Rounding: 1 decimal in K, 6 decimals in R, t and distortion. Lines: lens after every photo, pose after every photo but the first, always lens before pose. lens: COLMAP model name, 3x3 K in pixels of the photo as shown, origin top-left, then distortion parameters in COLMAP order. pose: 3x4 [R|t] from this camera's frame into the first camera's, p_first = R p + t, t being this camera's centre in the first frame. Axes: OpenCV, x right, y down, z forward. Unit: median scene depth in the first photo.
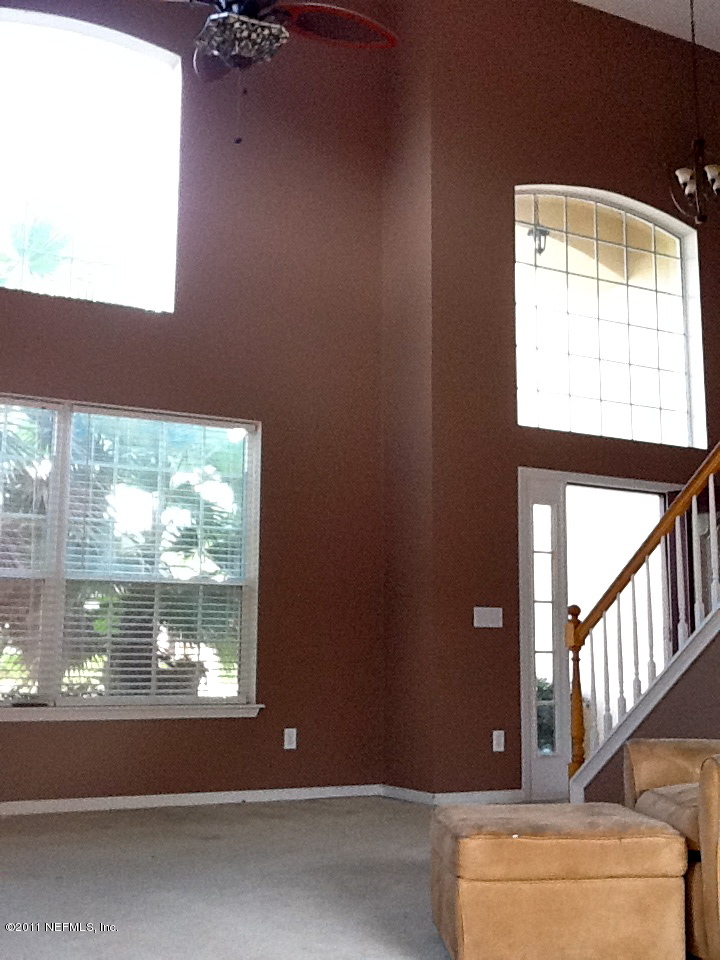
lens RADIAL K [[1165.5, 0, 390.7], [0, 1165.5, 455.7], [0, 0, 1]] dist [0.017523, 0.010267]
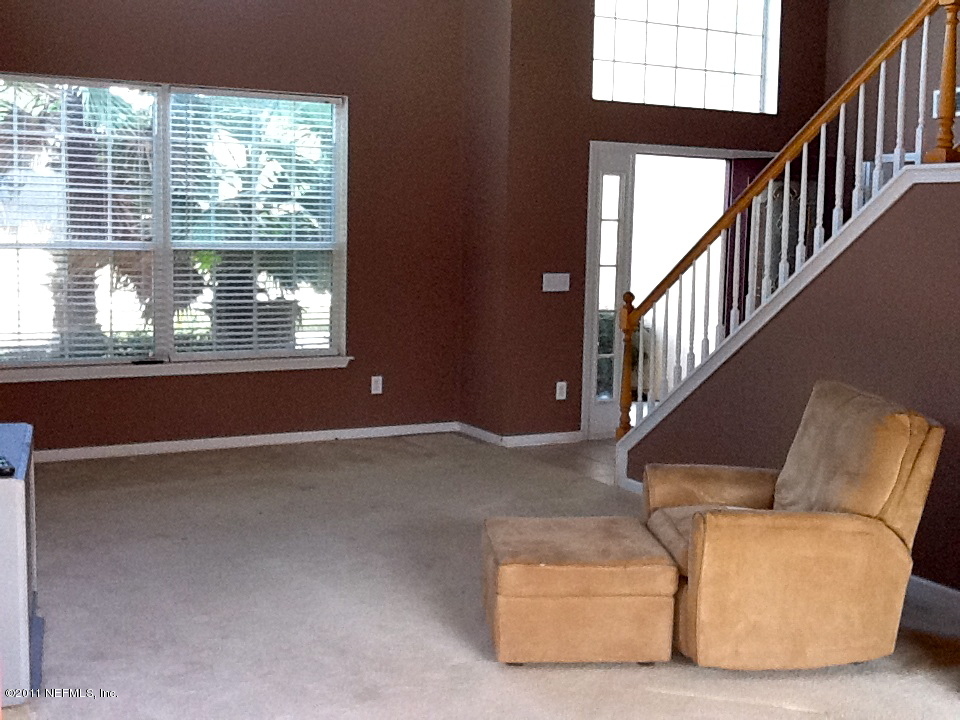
lens RADIAL K [[1165.5, 0, 440.4], [0, 1165.5, 312.8], [0, 0, 1]] dist [0.017523, 0.010267]
pose [[0.999167, 0.018400, -0.036412, 0.015073], [-0.008537, 0.967057, 0.254417, -0.109075], [0.039894, -0.253894, 0.966409, -0.068913]]
